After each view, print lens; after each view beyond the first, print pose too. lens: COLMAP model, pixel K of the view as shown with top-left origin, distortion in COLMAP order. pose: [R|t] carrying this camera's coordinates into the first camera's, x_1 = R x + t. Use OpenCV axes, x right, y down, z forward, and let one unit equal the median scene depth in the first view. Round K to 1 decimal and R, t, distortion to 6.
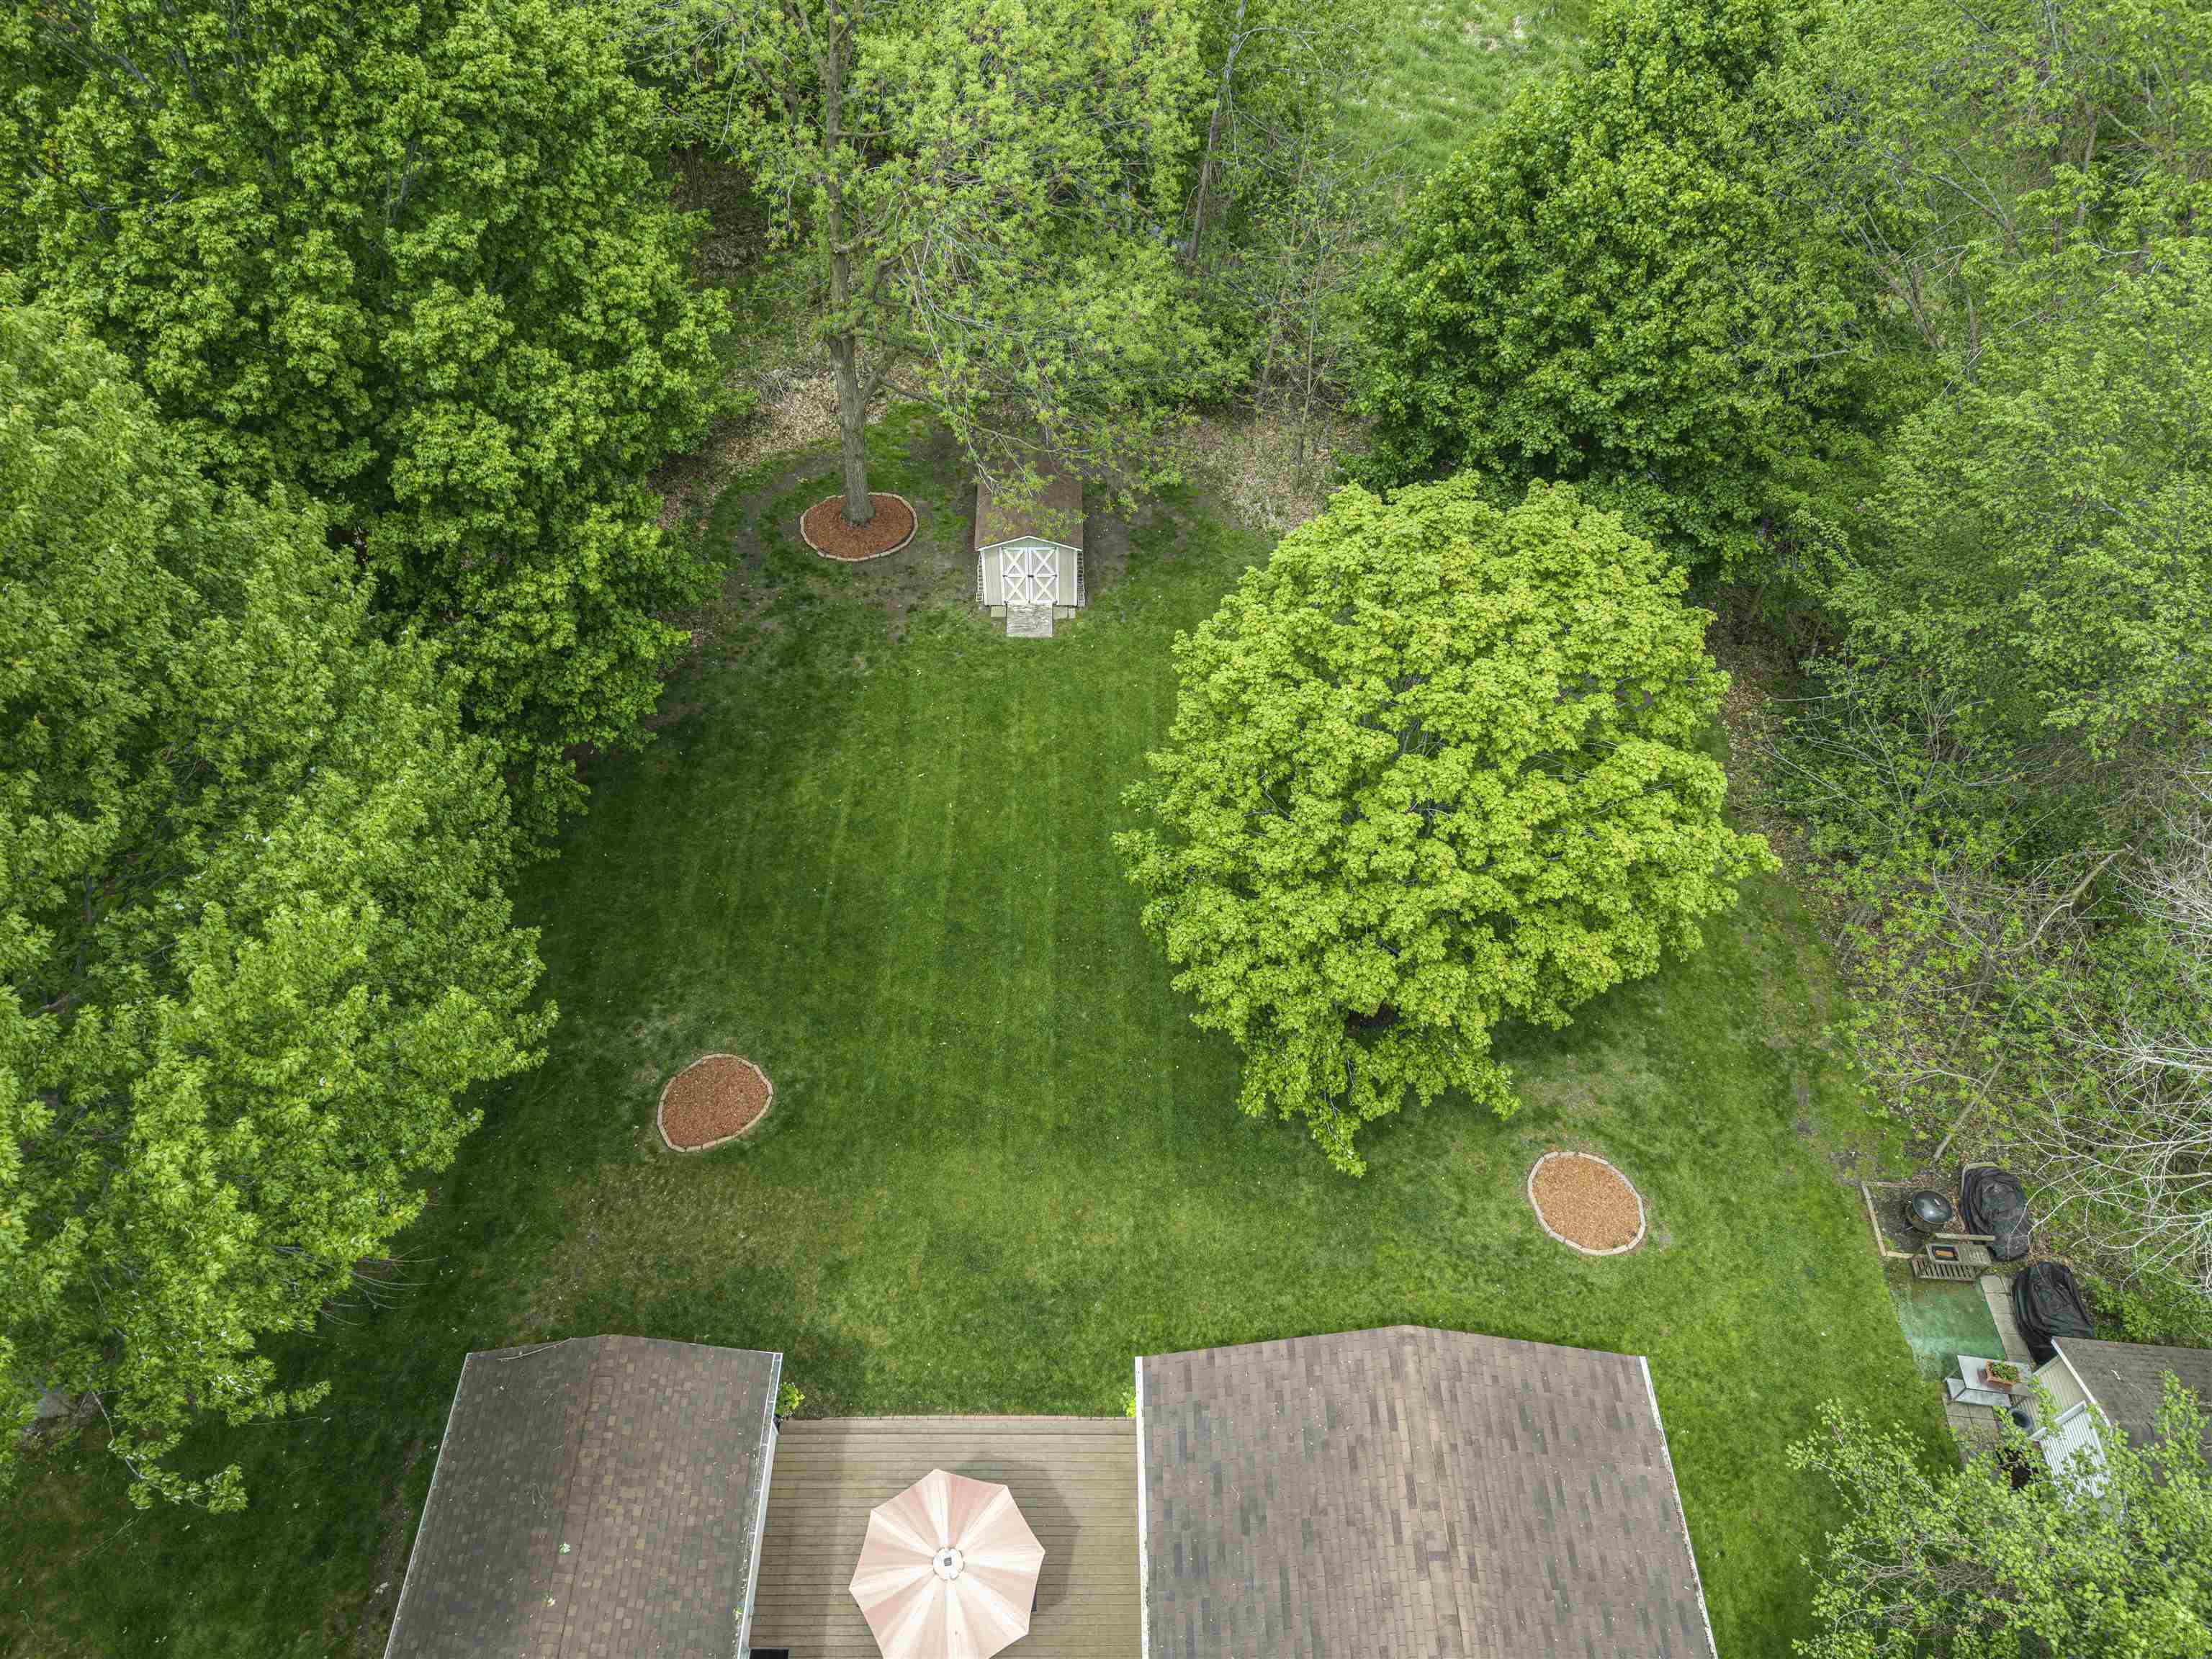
lens RADIAL K [[1493.2, 0, 1097.2], [0, 1493.2, 788.0], [0, 0, 1]] dist [0.024755, -0.027565]
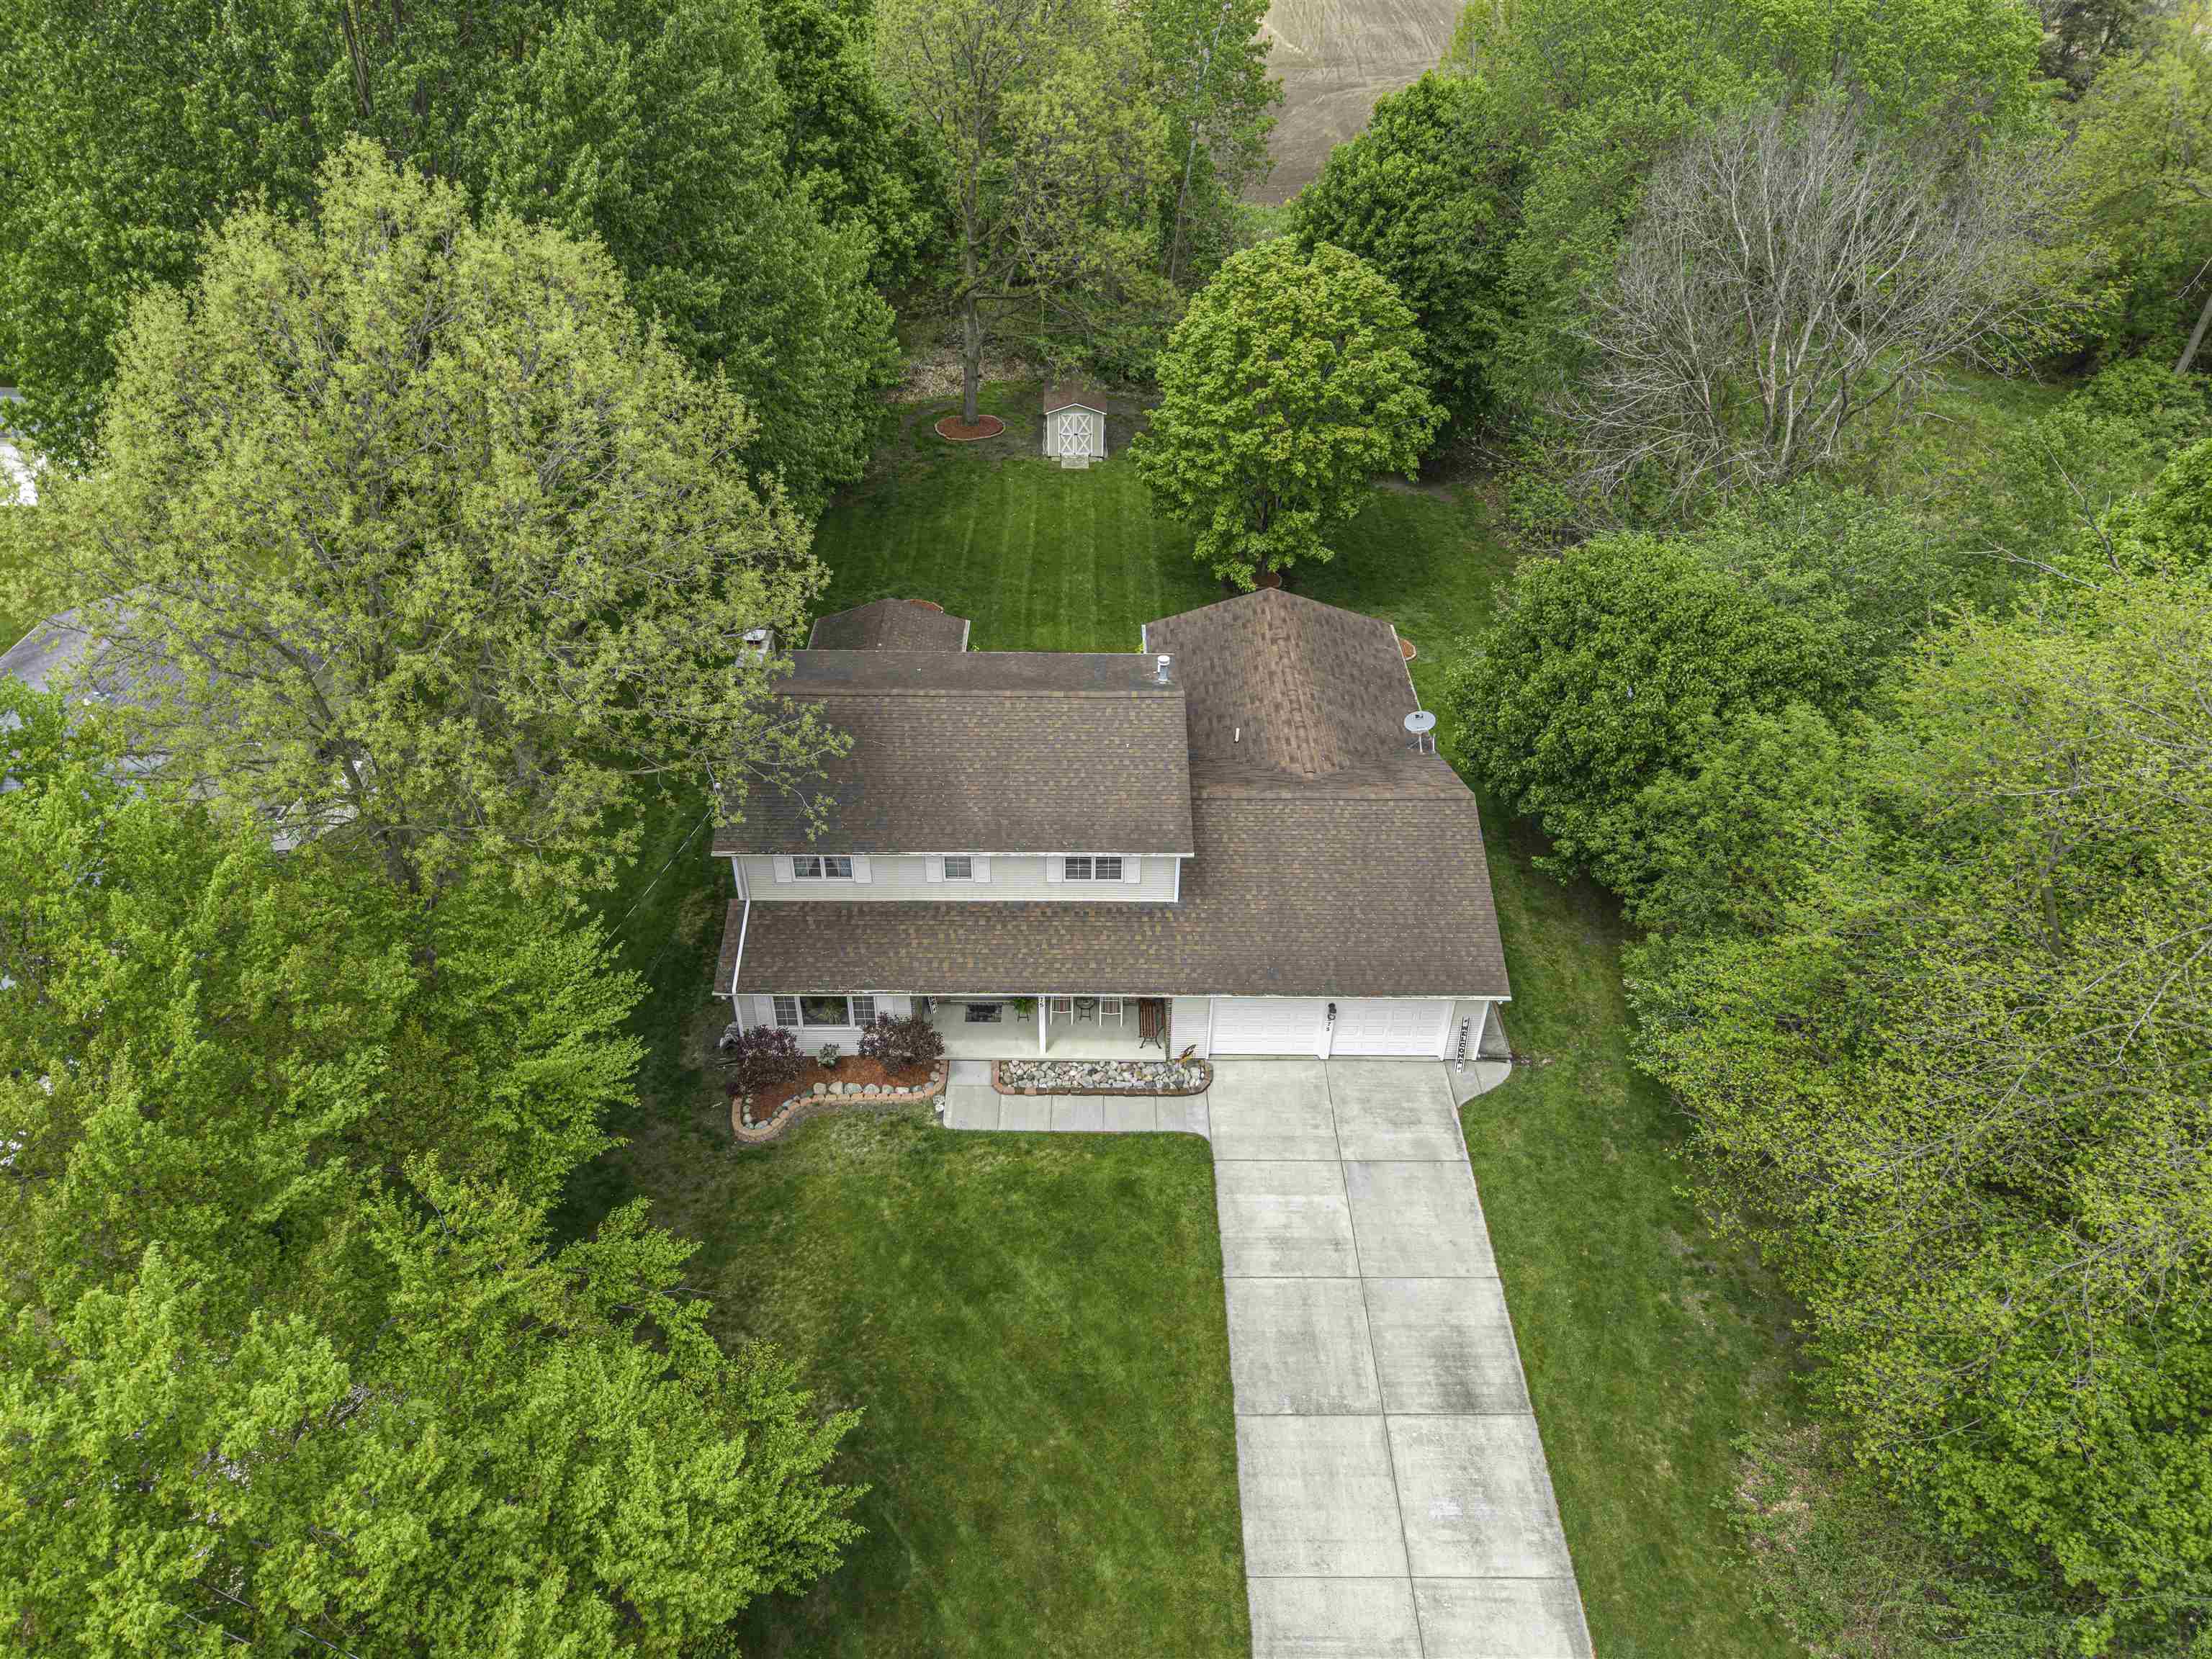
lens RADIAL K [[1493.2, 0, 1096.1], [0, 1493.2, 814.1], [0, 0, 1]] dist [0.024755, -0.027565]
pose [[0.999997, -0.002370, 0.000216, -0.029143], [0.002361, 0.976600, -0.215050, 0.821502], [0.000298, 0.215049, 0.976603, -0.721820]]
